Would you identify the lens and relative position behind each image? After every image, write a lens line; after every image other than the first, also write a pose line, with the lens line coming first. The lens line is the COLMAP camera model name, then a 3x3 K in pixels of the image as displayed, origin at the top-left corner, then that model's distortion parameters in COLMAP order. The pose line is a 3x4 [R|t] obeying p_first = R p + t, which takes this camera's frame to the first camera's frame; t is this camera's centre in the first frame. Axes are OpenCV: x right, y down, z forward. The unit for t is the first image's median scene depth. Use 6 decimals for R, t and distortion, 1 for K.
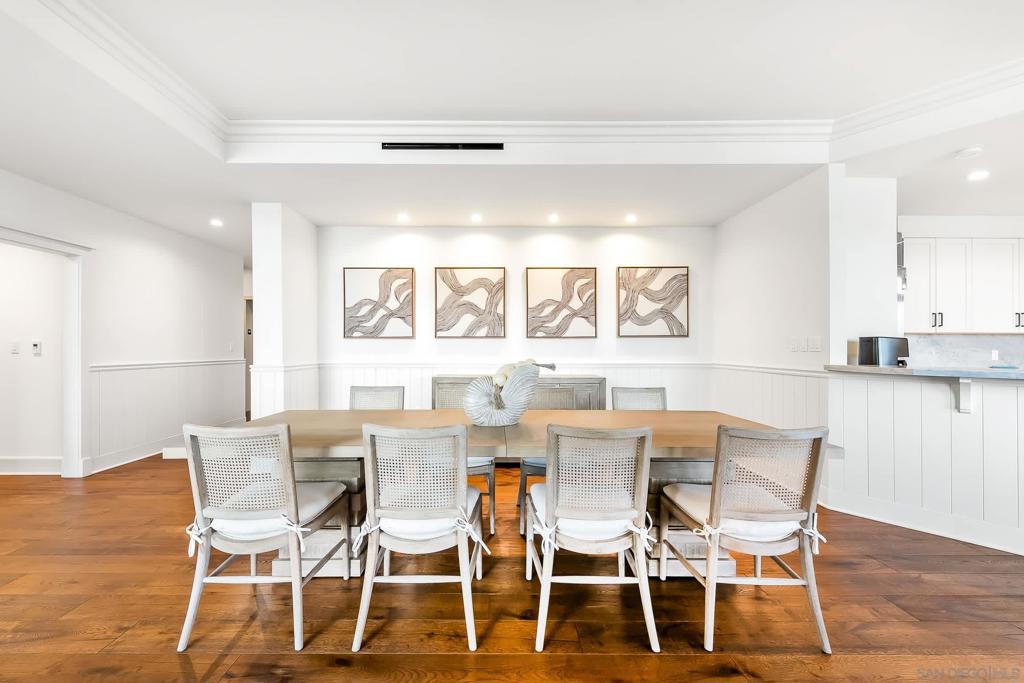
lens RADIAL K [[400.0, 0, 499.9], [0, 400.0, 346.4], [0, 0, 1]] dist [0.009822, -0.004221]
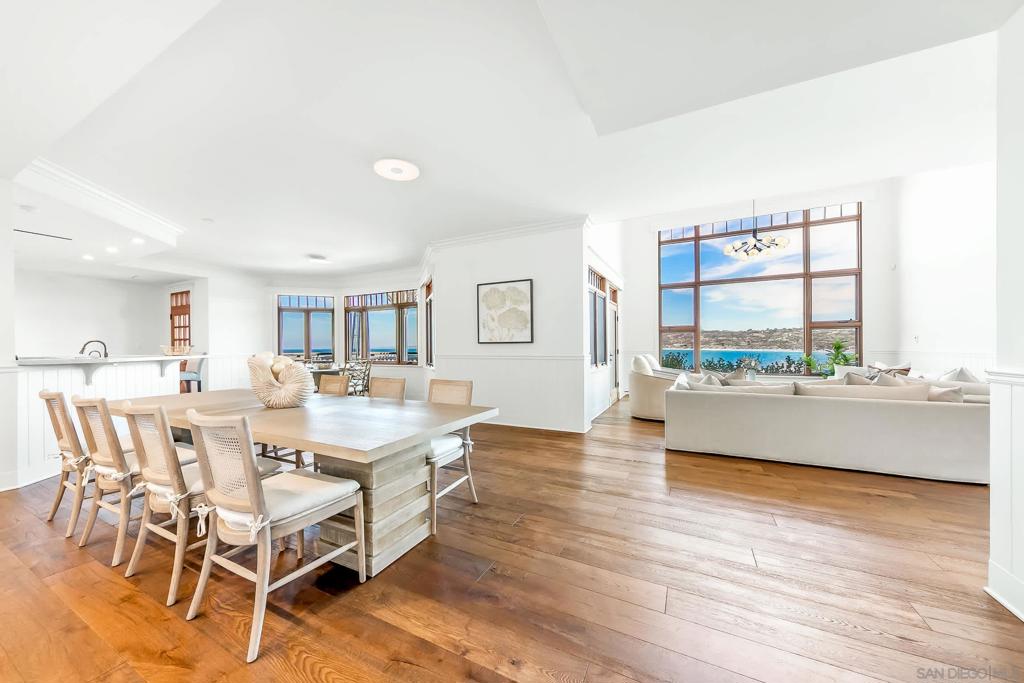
lens RADIAL K [[353.7, 0, 513.5], [0, 353.7, 347.8], [0, 0, 1]] dist [0.011459, -0.004151]
pose [[-0.892988, 0.003883, 0.450064, -0.581731], [0.004837, 0.999988, 0.000969, 0.011103], [-0.450054, 0.003042, -0.892996, 0.830930]]
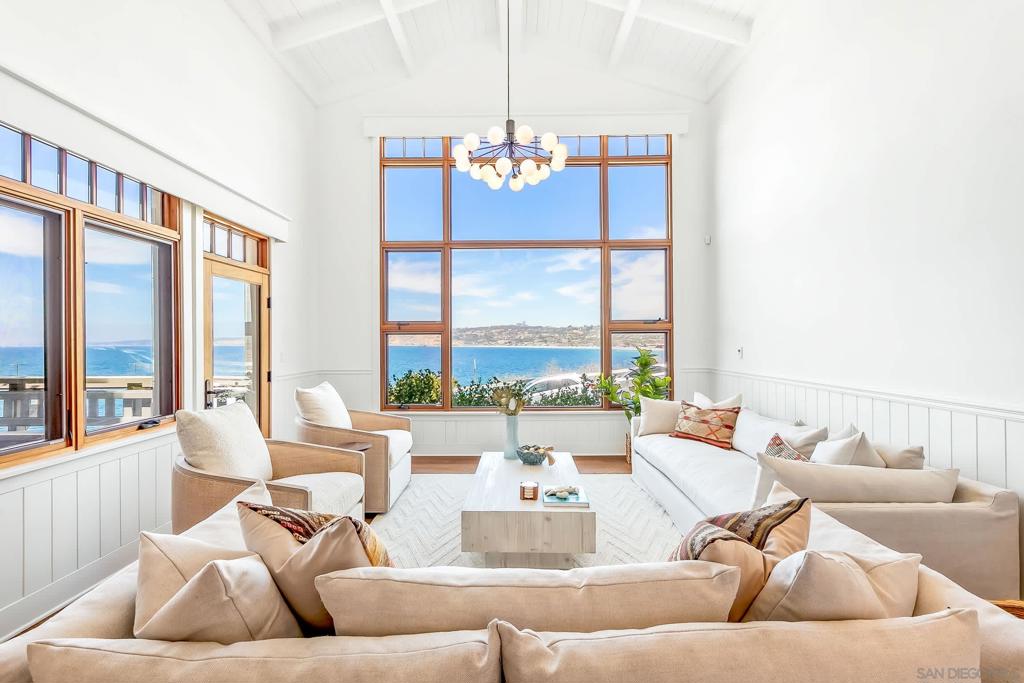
lens RADIAL K [[443.0, 0, 512.0], [0, 443.0, 341.5], [0, 0, 1]] dist [0.001737, 0.000141]
pose [[-0.999934, 0.004927, 0.010376, -0.790761], [0.004877, 0.999976, -0.004875, -0.033733], [-0.010400, -0.004824, -0.999934, 0.049255]]
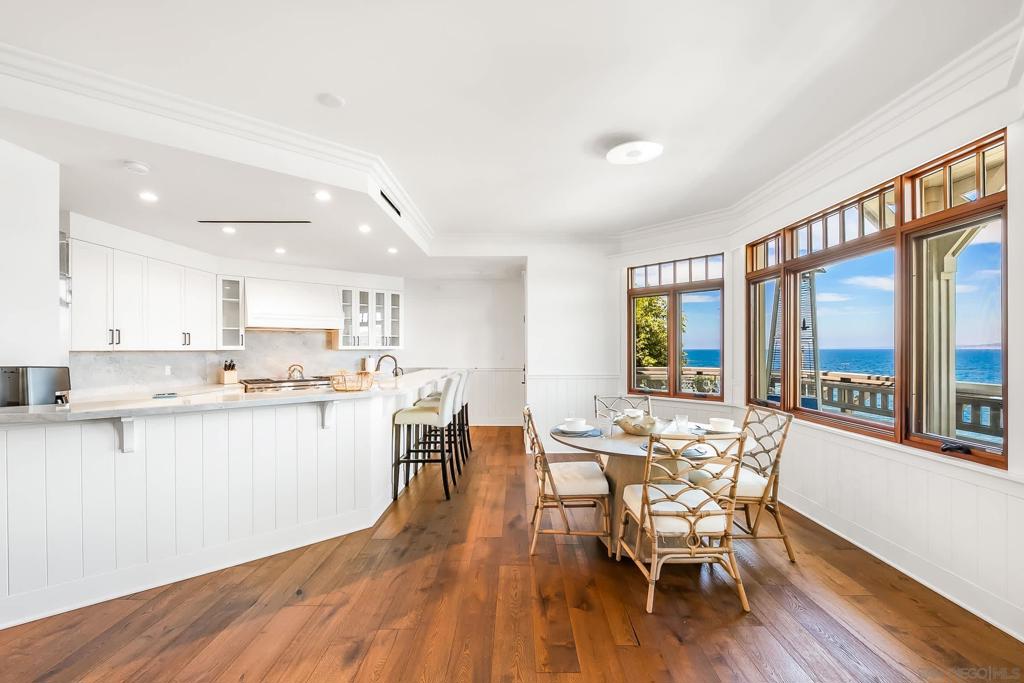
lens RADIAL K [[421.0, 0, 513.0], [0, 421.0, 348.3], [0, 0, 1]] dist [0.000658, -0.000156]
pose [[0.009326, -0.001480, 0.999955, 0.117128], [0.000559, 0.999999, 0.001475, -0.037933], [-0.999956, 0.000546, 0.009327, 0.068439]]
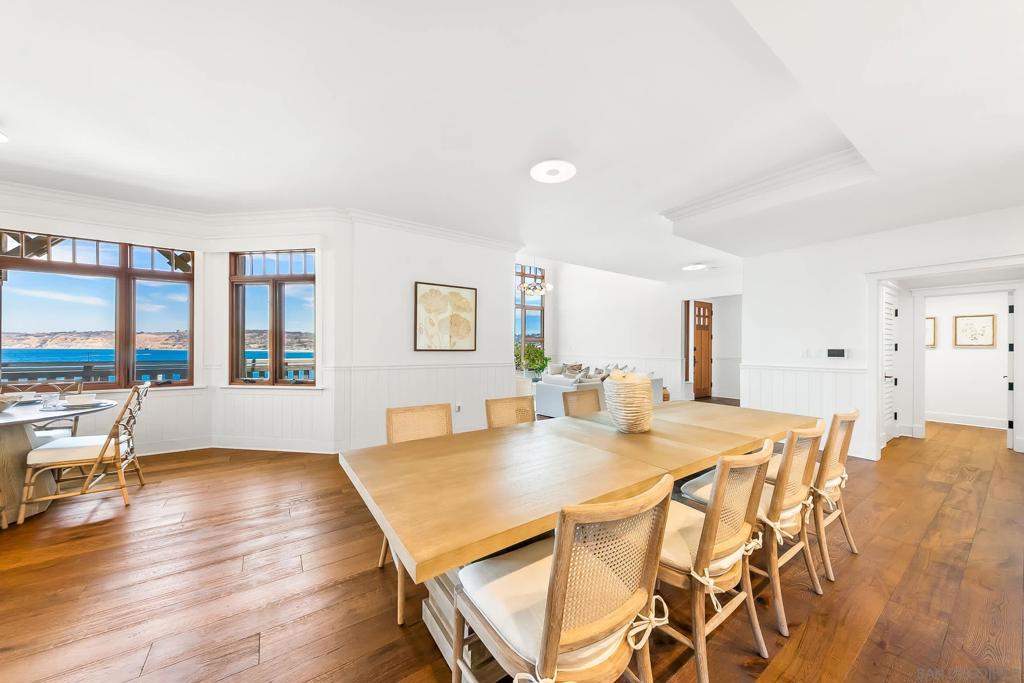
lens RADIAL K [[350.3, 0, 514.2], [0, 350.3, 344.8], [0, 0, 1]] dist [0.000282, -0.000166]
pose [[-0.821793, -0.009934, -0.569699, 0.389893], [-0.004308, 0.999928, -0.011222, -0.010593], [0.569770, -0.006768, -0.821777, 0.799072]]
